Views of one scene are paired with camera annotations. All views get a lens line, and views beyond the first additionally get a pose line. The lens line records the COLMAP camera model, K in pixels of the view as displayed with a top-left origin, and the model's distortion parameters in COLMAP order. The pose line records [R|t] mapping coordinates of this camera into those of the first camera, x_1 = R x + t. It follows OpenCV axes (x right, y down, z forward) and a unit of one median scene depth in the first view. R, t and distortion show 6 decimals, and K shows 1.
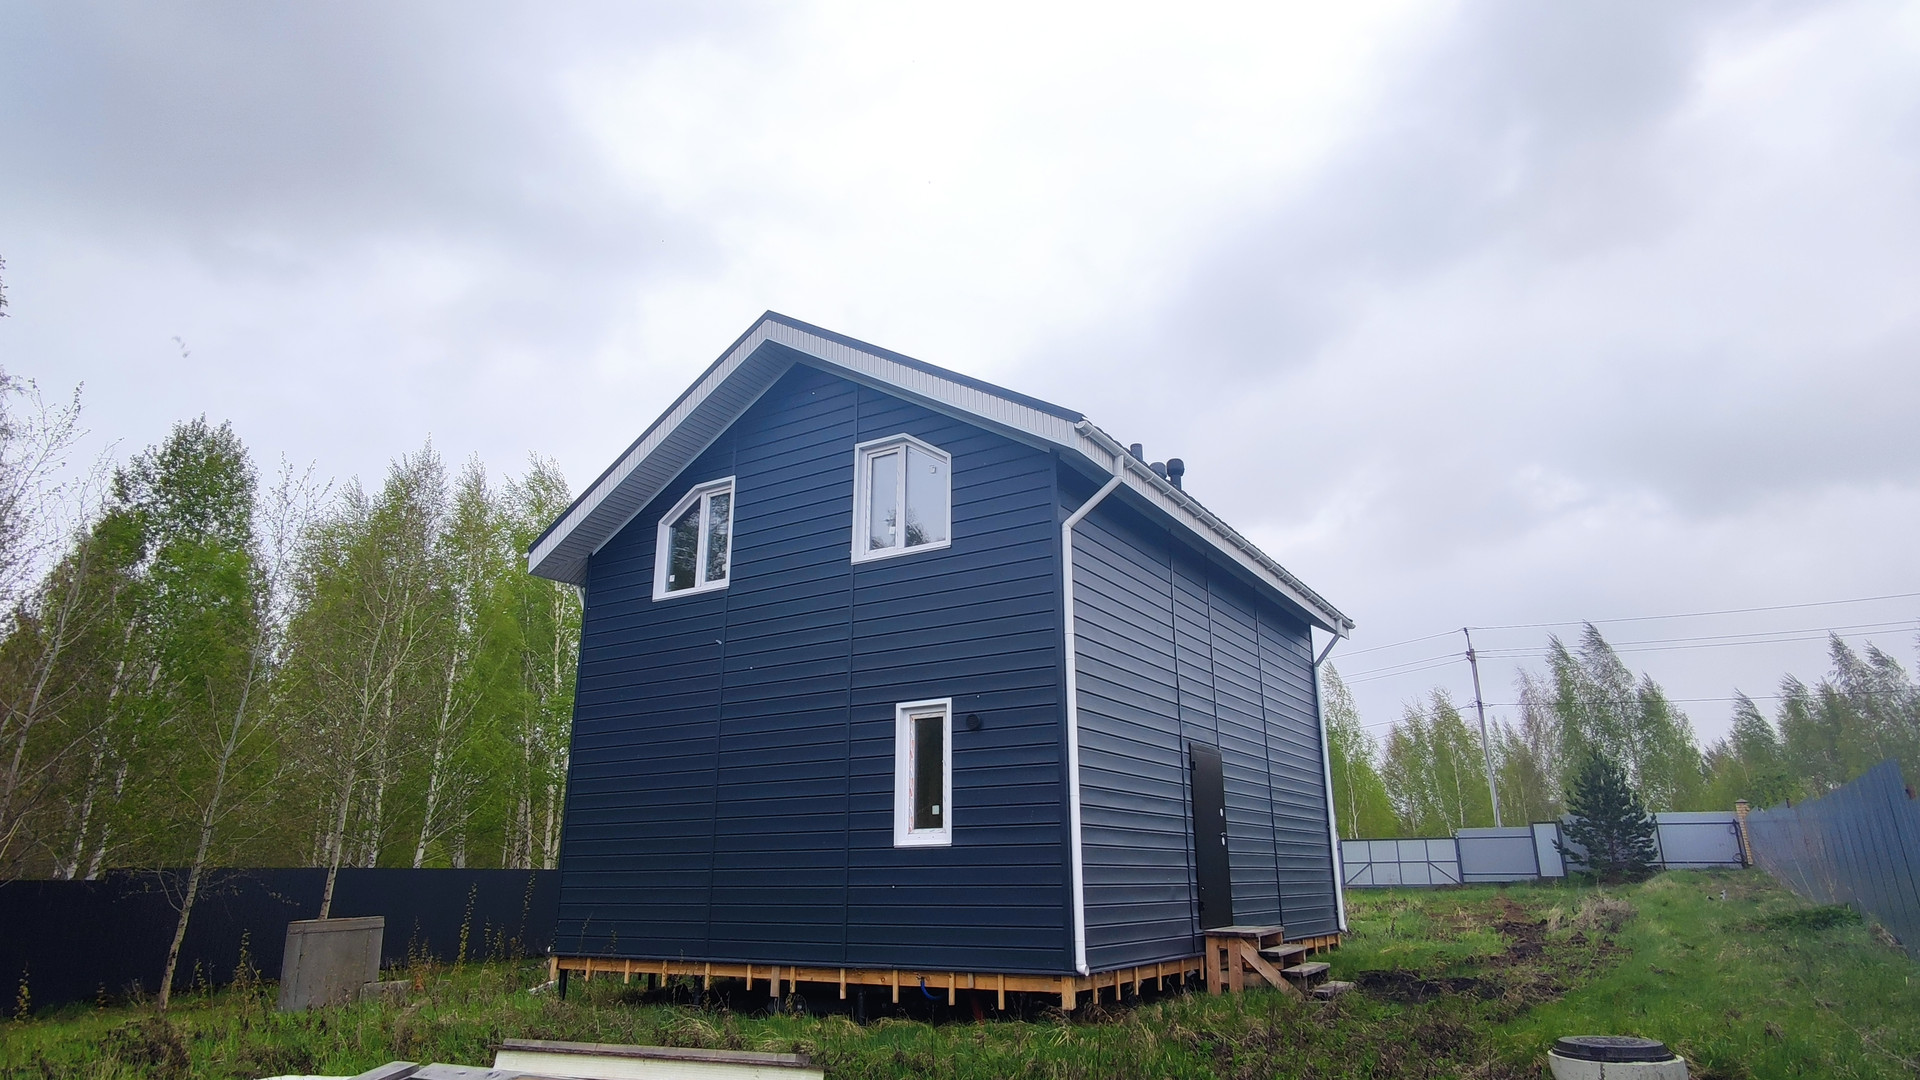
lens RADIAL K [[1112.2, 0, 960.0], [0, 1112.2, 540.0], [0, 0, 1]] dist [0.001807, 0.000259]
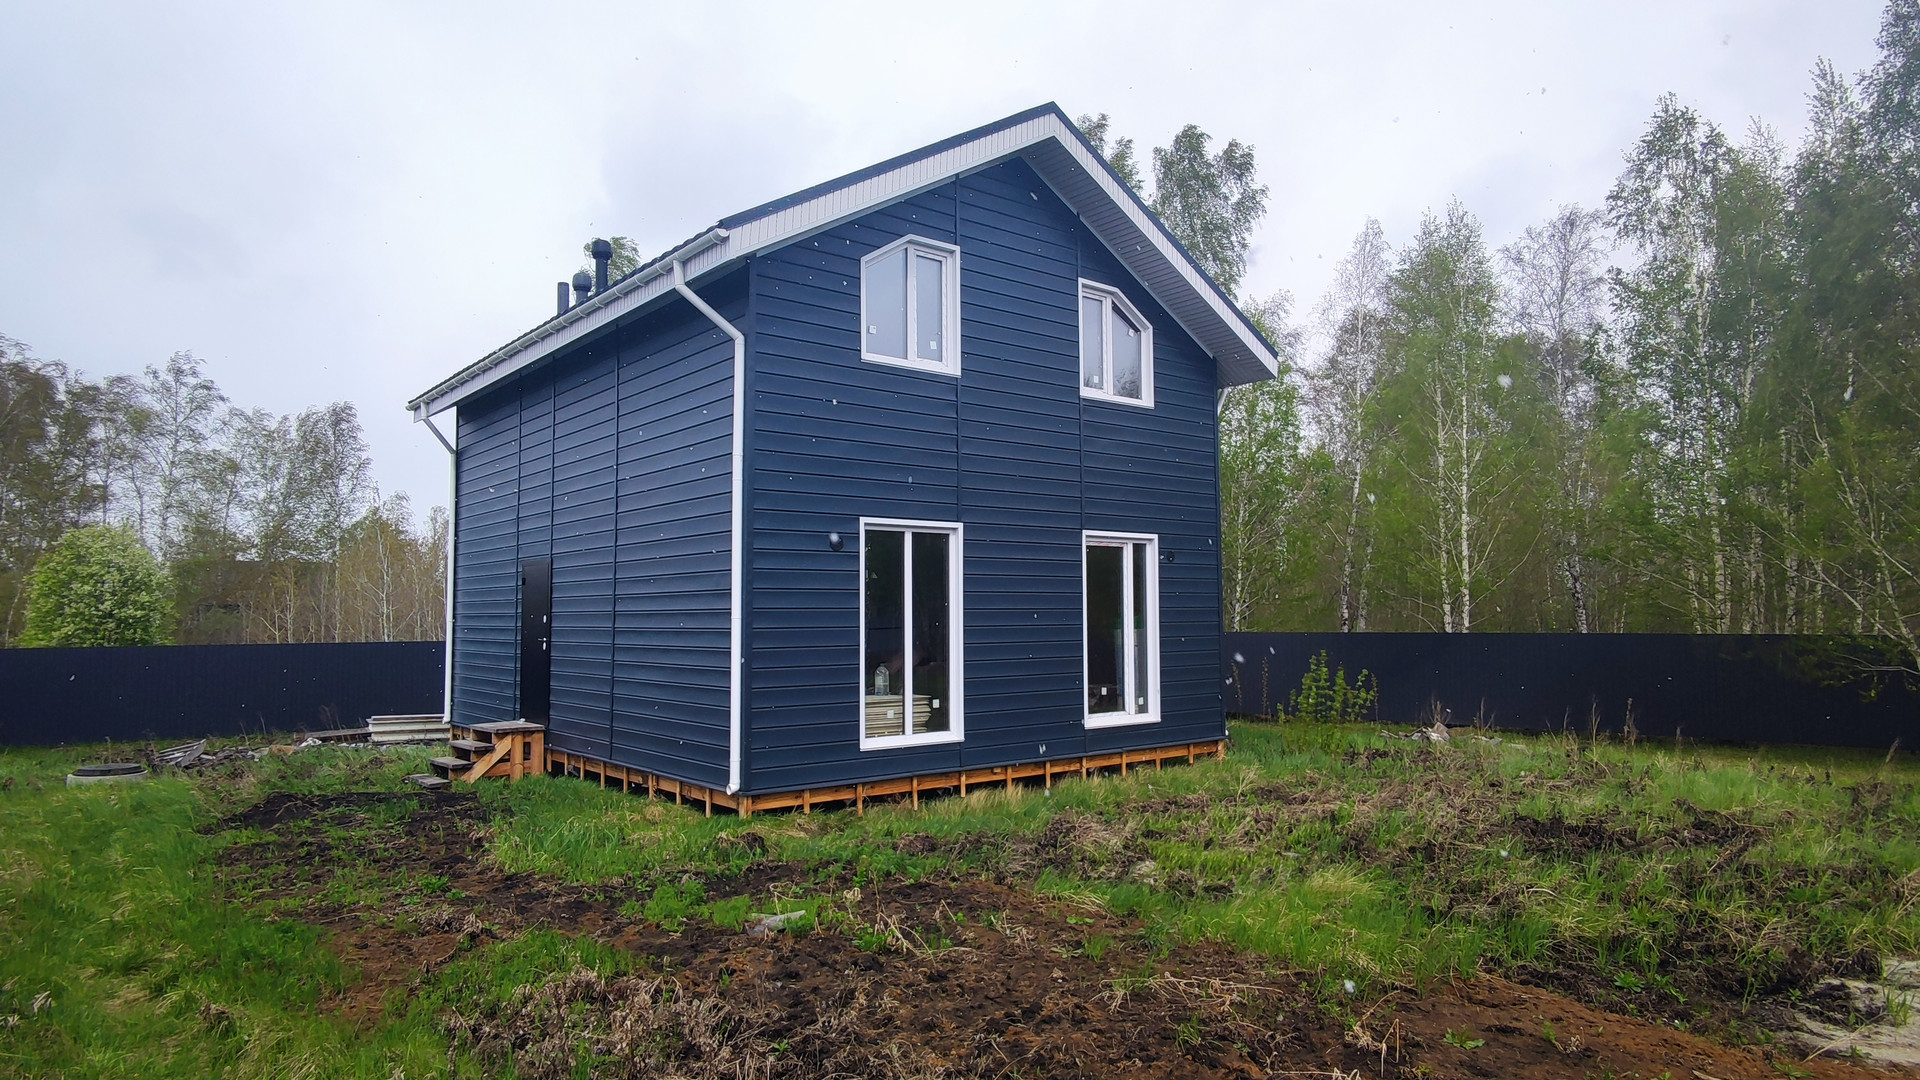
lens RADIAL K [[1077.6, 0, 967.6], [0, 1077.6, 494.0], [0, 0, 1]] dist [0.000203, 0.047467]
pose [[0.311738, 0.115978, 0.943063, -0.611677], [-0.237215, 0.970594, -0.040950, 0.101842], [-0.920081, -0.210944, 0.330083, 0.416760]]
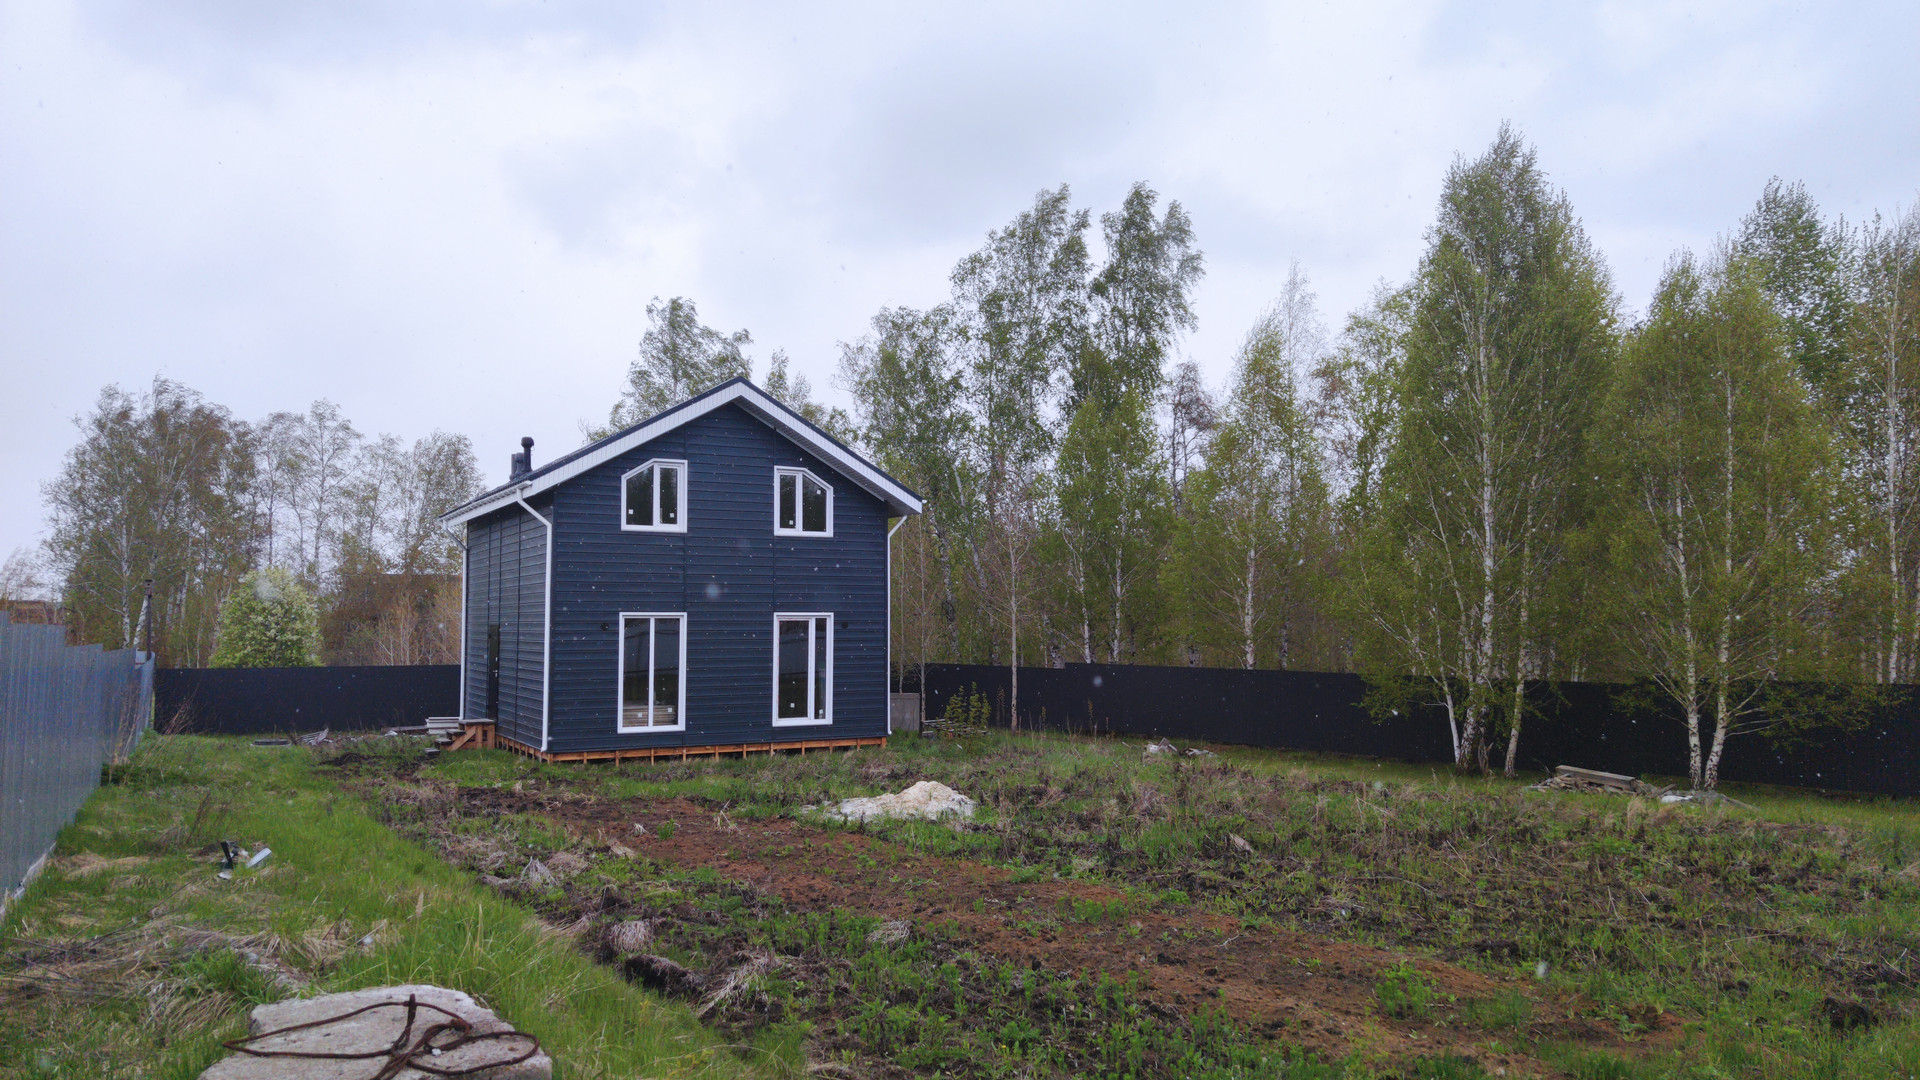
lens RADIAL K [[1427.1, 0, 960.0], [0, 1427.1, 540.0], [0, 0, 1]] dist [0.232412, -0.000192]
pose [[0.526175, 0.057592, 0.848424, -1.077993], [-0.222008, 0.972407, 0.071676, -0.112539], [-0.820885, -0.226071, 0.524442, -0.263643]]
